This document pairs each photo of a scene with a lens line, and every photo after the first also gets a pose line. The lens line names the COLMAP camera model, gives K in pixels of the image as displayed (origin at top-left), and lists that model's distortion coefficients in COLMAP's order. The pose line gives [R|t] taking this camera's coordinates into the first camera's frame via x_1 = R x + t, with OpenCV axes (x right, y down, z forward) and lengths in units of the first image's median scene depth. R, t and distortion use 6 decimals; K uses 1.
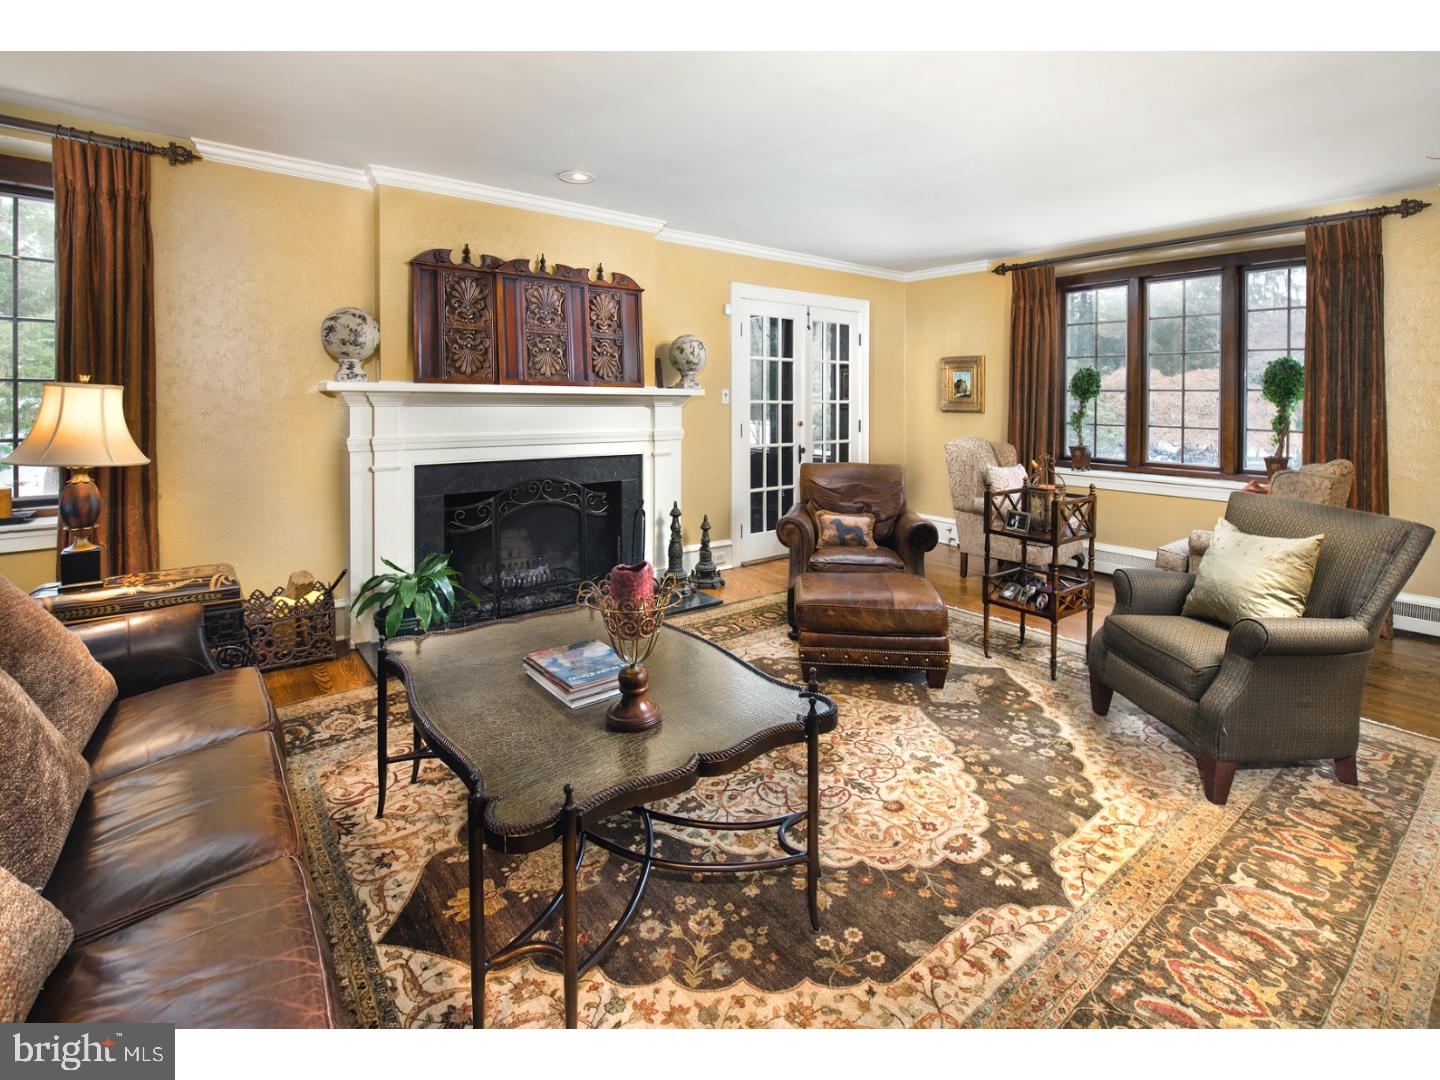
lens RADIAL K [[666.1, 0, 720.0], [0, 666.1, 540.0], [0, 0, 1]] dist [-0.004324, 0.000316]
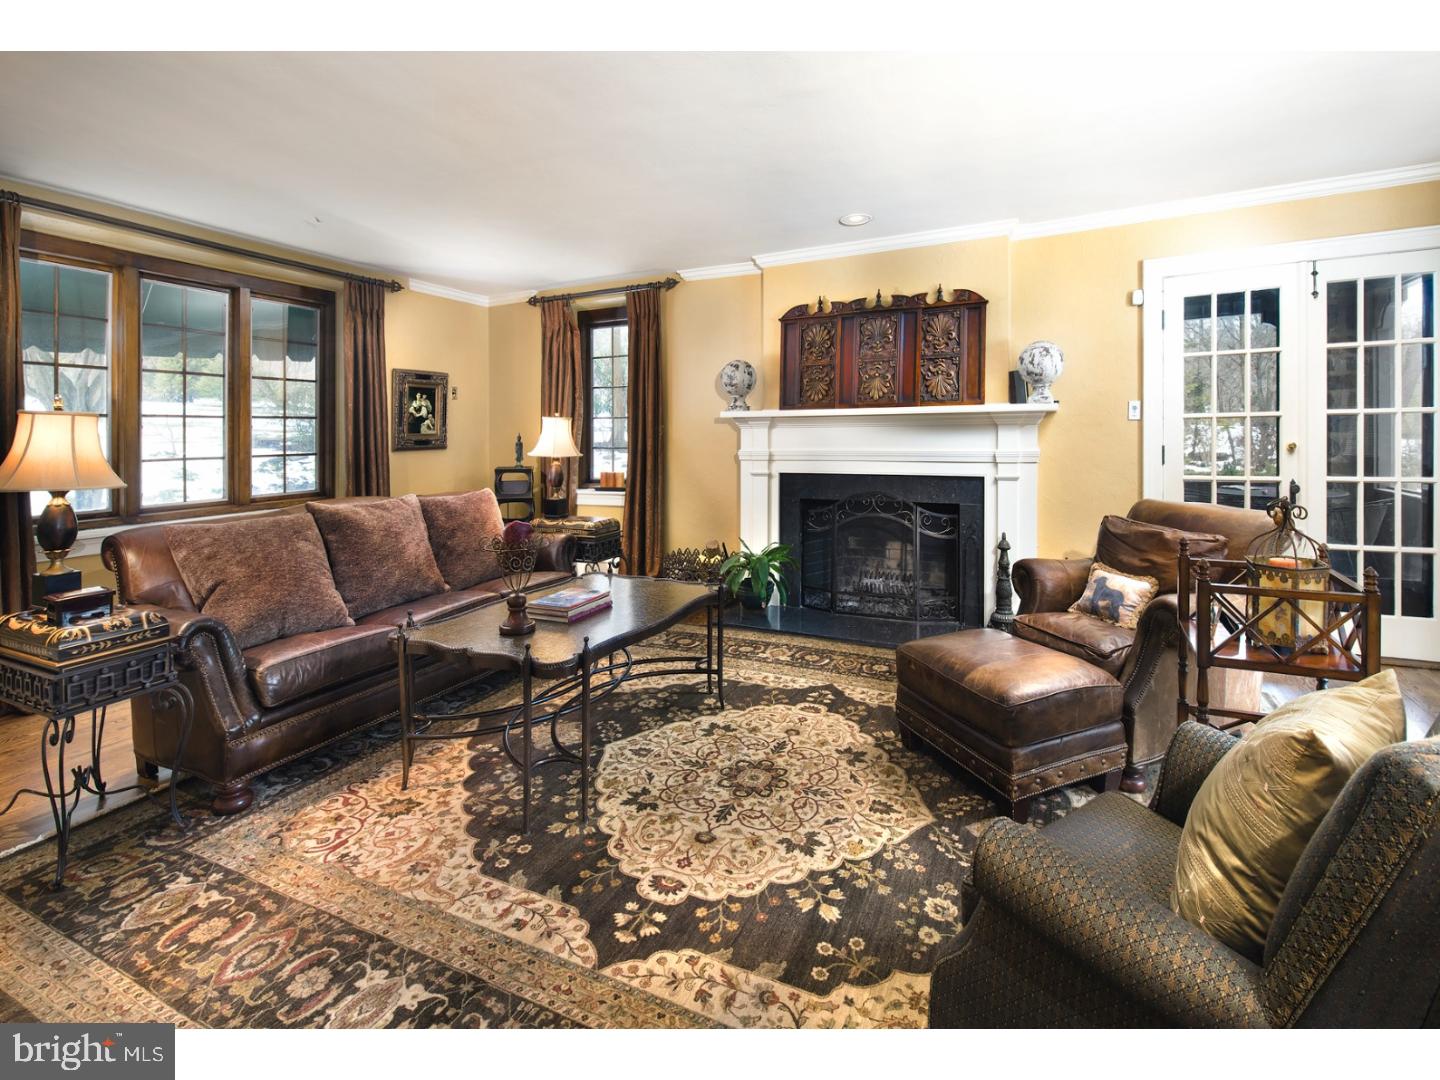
lens RADIAL K [[666.1, 0, 720.0], [0, 666.1, 540.0], [0, 0, 1]] dist [-0.004324, 0.000316]
pose [[0.437928, 0.136989, -0.888512, 1.045654], [-0.156901, 0.984800, 0.074502, -0.103100], [0.885213, 0.106782, 0.452765, 0.514676]]
